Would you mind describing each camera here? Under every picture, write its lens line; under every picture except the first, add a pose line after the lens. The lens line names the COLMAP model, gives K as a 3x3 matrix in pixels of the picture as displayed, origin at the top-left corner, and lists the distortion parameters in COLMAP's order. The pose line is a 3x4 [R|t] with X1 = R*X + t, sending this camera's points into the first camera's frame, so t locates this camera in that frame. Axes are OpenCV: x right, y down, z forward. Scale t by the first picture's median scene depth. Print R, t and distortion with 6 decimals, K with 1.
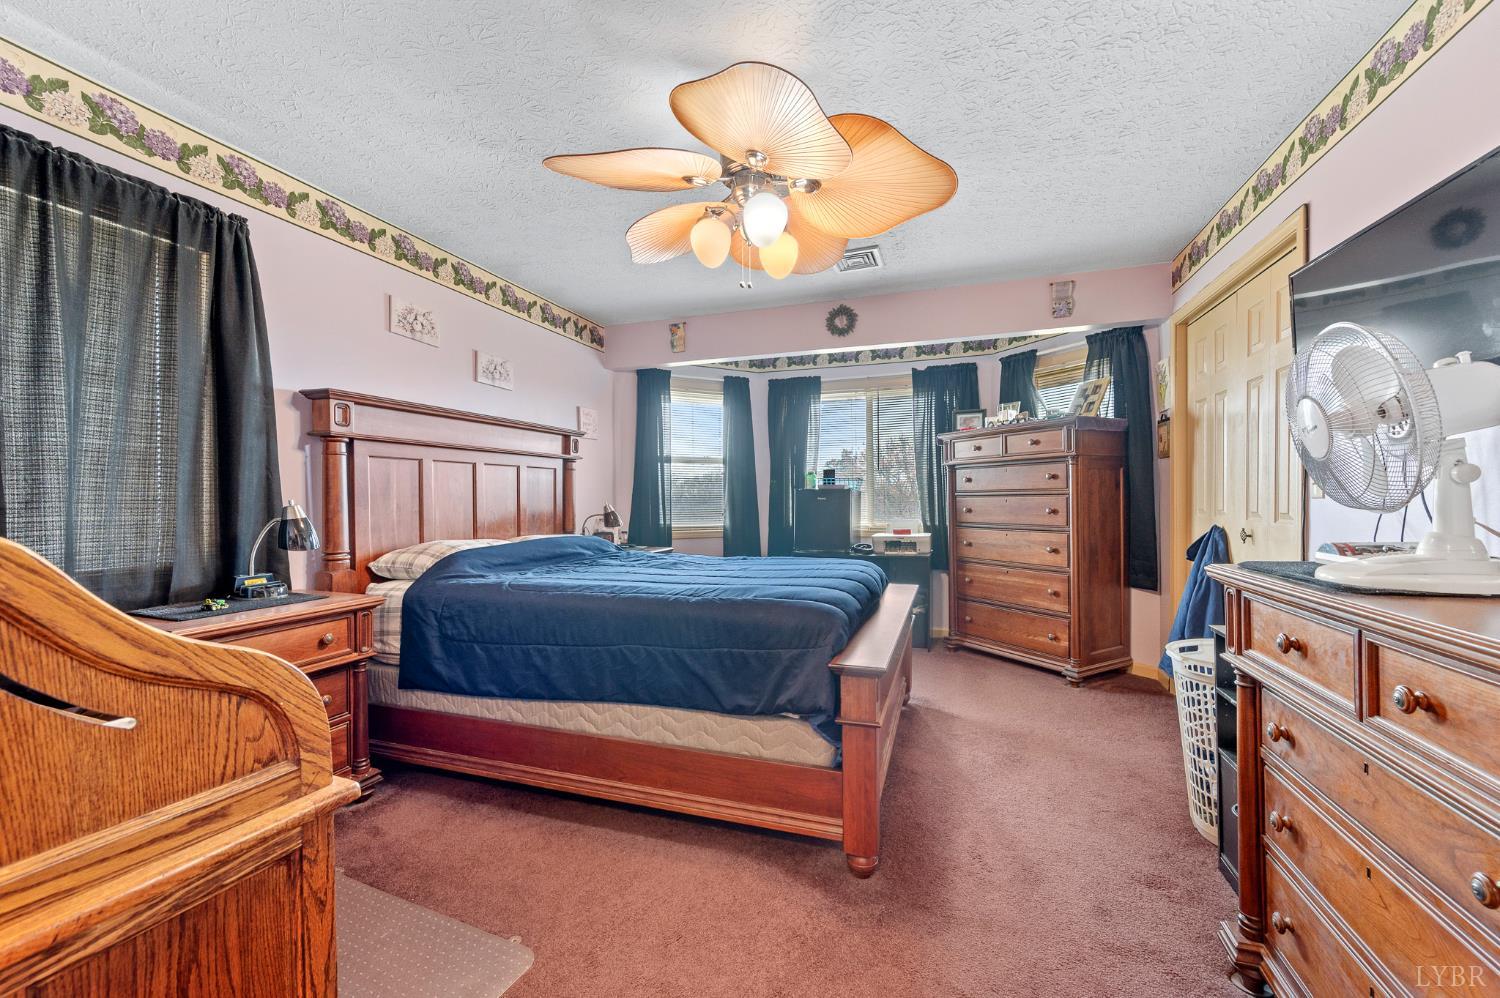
lens RADIAL K [[600.1, 0, 749.2], [0, 600.1, 500.2], [0, 0, 1]] dist [-0.001053, -0.000252]
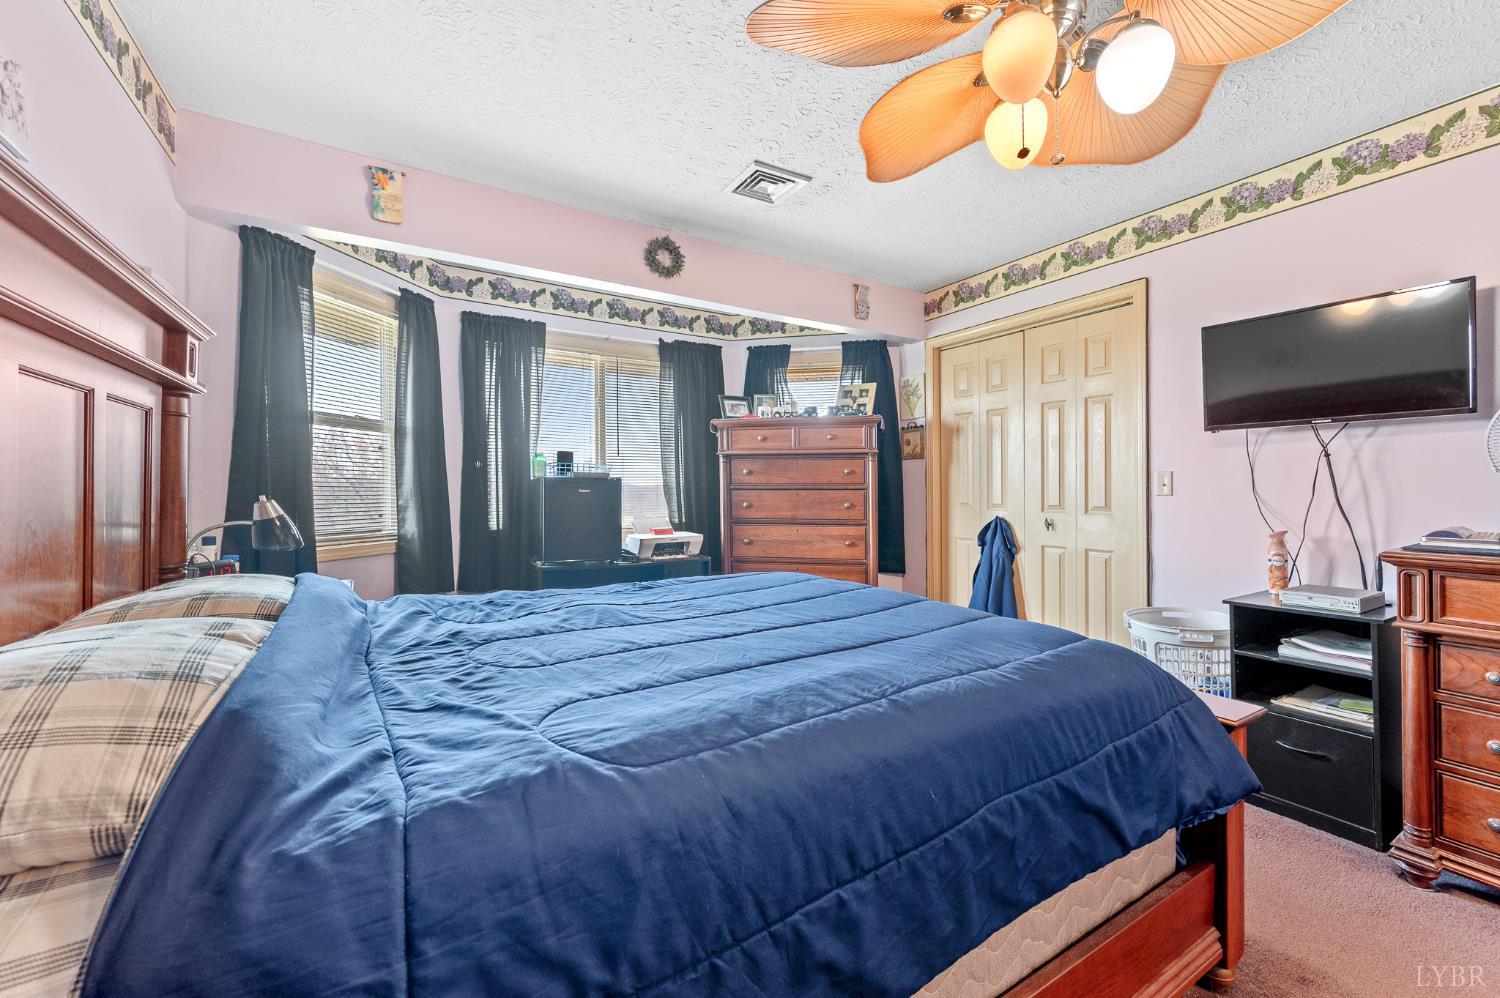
lens RADIAL K [[600.1, 0, 751.8], [0, 600.1, 493.2], [0, 0, 1]] dist [-0.001053, -0.000252]
pose [[0.640538, 0.007391, 0.767891, -0.333779], [-0.008185, 0.999963, -0.002797, 0.000953], [-0.767883, -0.004494, 0.640574, 0.400898]]
